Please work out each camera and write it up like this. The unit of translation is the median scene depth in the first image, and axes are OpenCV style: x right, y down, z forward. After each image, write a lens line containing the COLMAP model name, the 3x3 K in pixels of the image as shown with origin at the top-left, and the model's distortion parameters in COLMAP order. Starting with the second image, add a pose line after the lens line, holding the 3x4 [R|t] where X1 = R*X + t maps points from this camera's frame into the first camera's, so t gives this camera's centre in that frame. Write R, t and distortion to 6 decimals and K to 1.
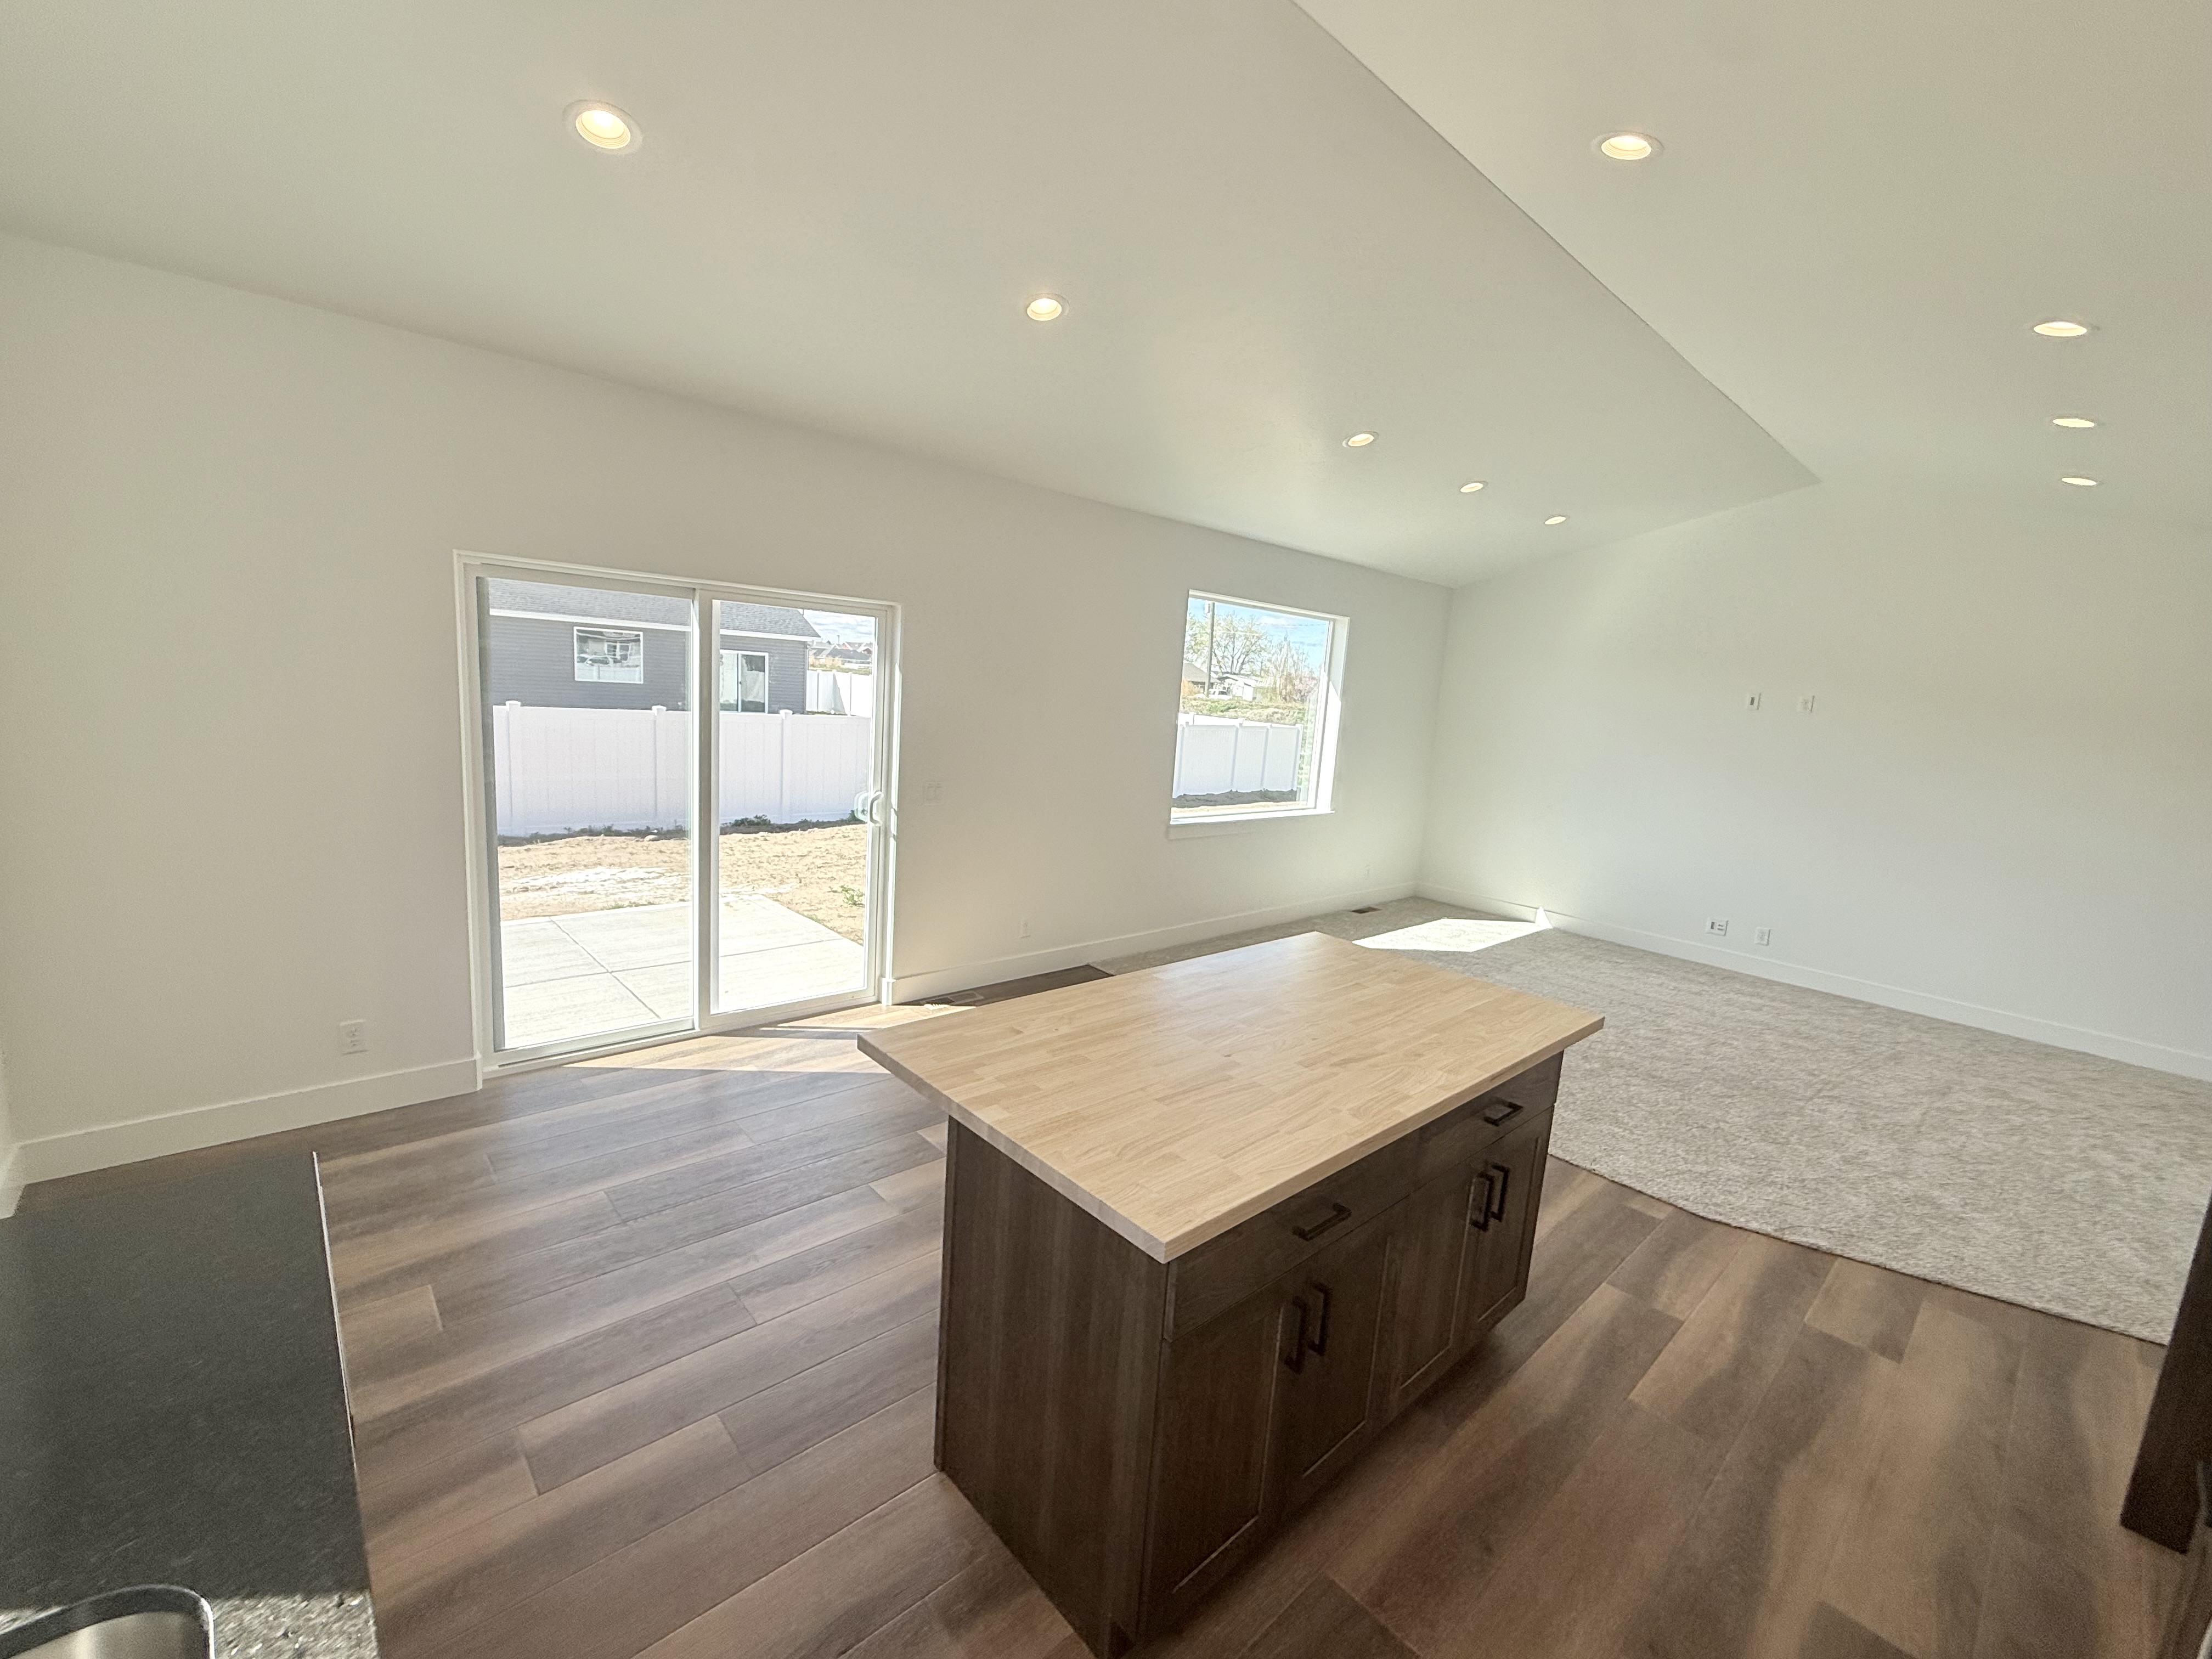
lens RADIAL K [[924.5, 0, 1099.7], [0, 924.5, 828.9], [0, 0, 1]] dist [-0.001867, -0.000272]
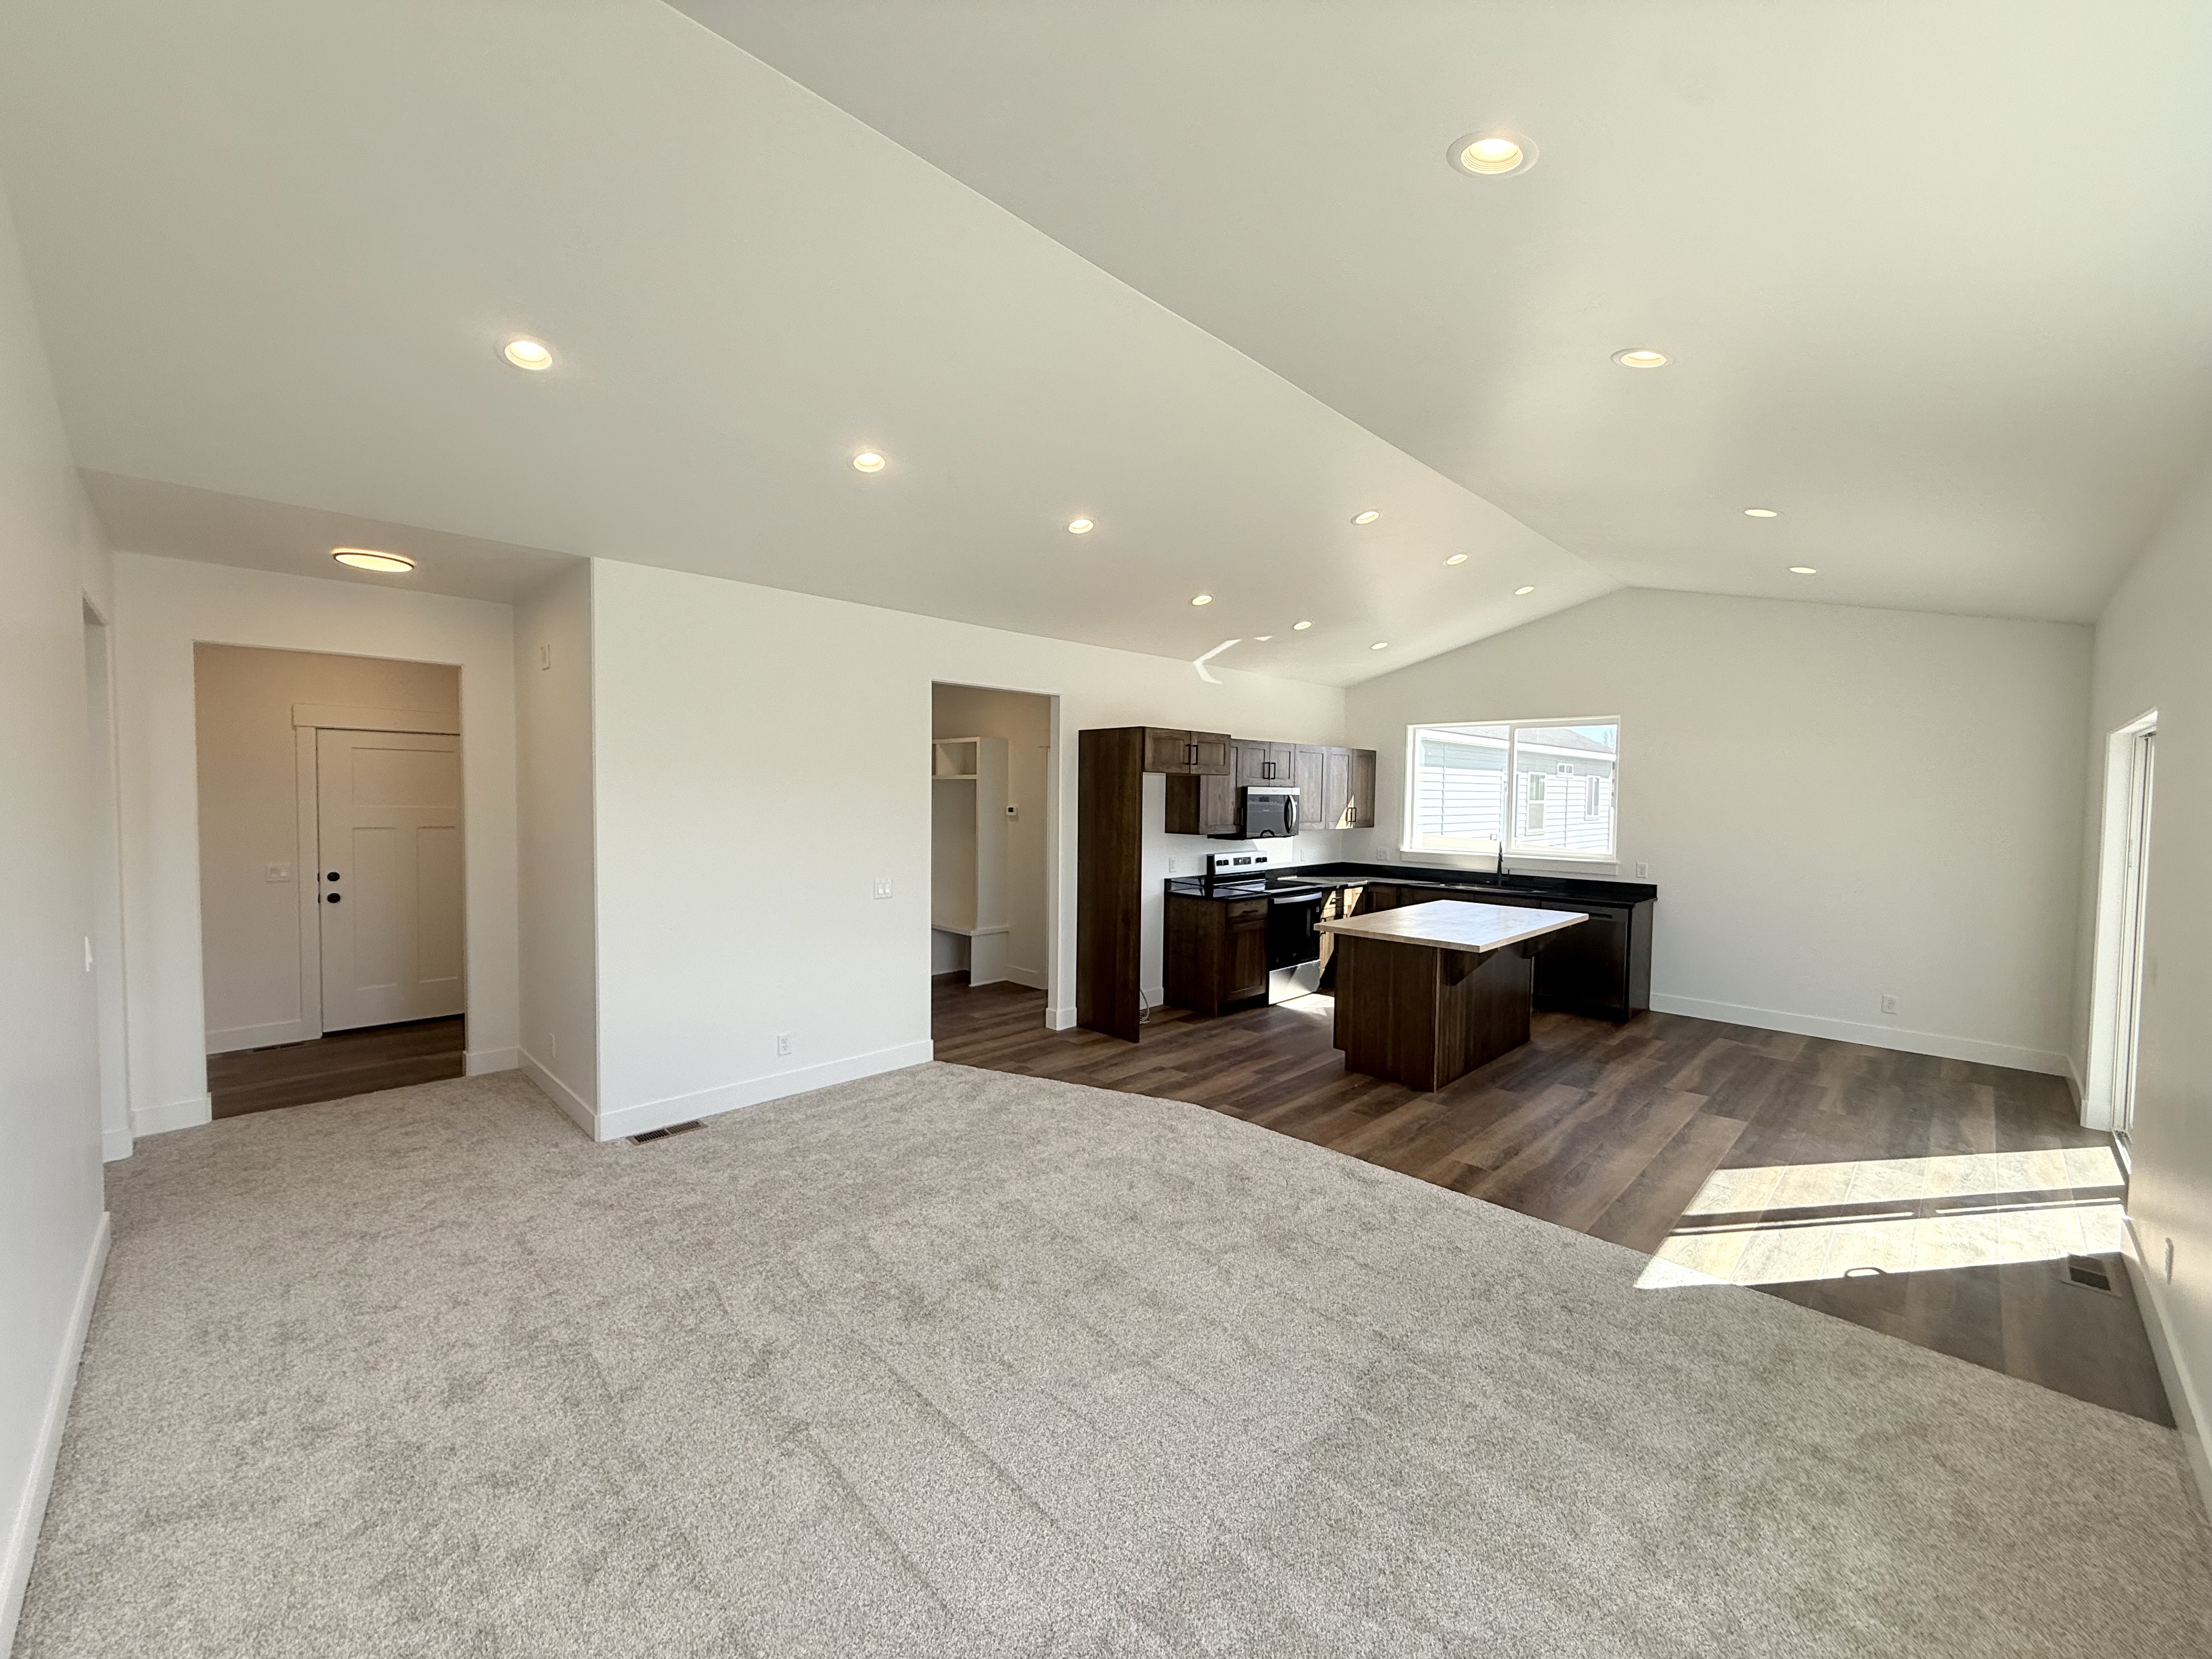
lens RADIAL K [[886.2, 0, 1097.9], [0, 886.2, 823.9], [0, 0, 1]] dist [-0.001644, -0.000037]
pose [[-0.995869, -0.075892, -0.049848, 1.067116], [-0.084095, 0.977949, 0.191163, -0.339580], [0.034242, 0.194565, -0.980292, 2.695369]]
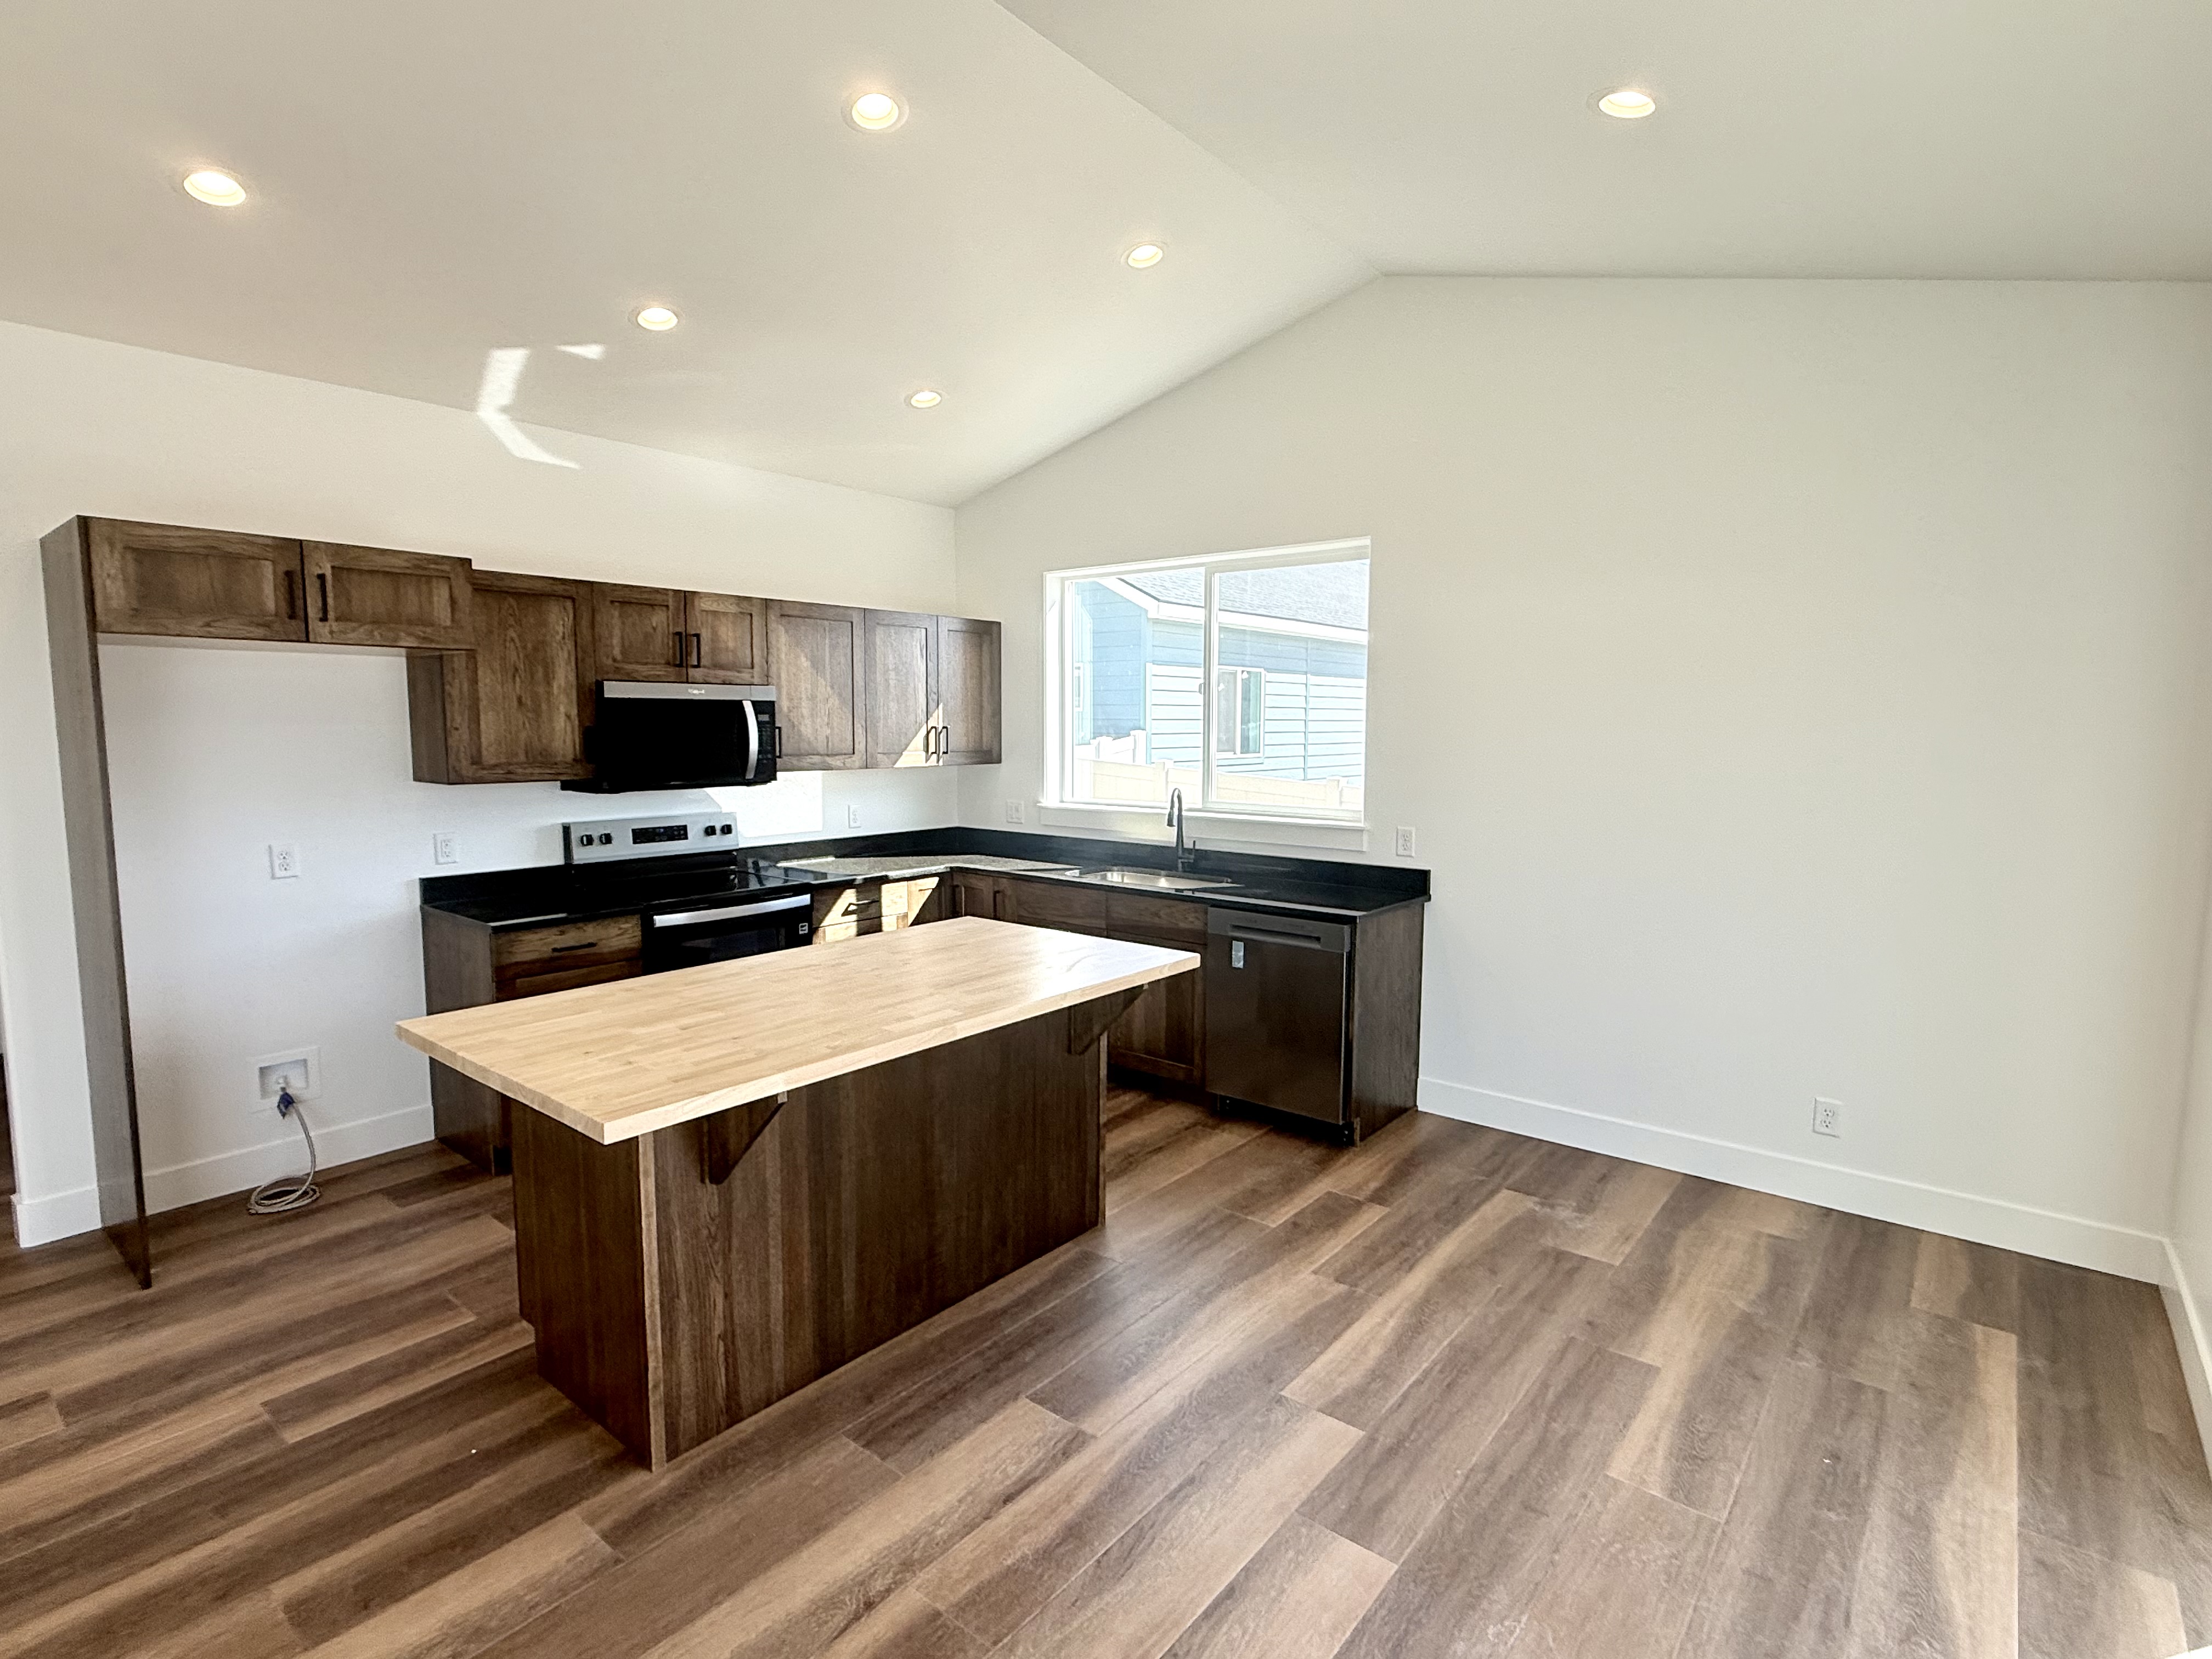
lens RADIAL K [[1106.7, 0, 1106.0], [0, 1106.7, 829.5], [0, 0, 1]] dist [-0.000055, 0.000440]
pose [[-0.986641, -0.055811, -0.153049, 0.083989], [-0.092322, 0.965612, 0.243044, -0.231041], [0.134222, 0.253927, -0.957865, 1.803209]]
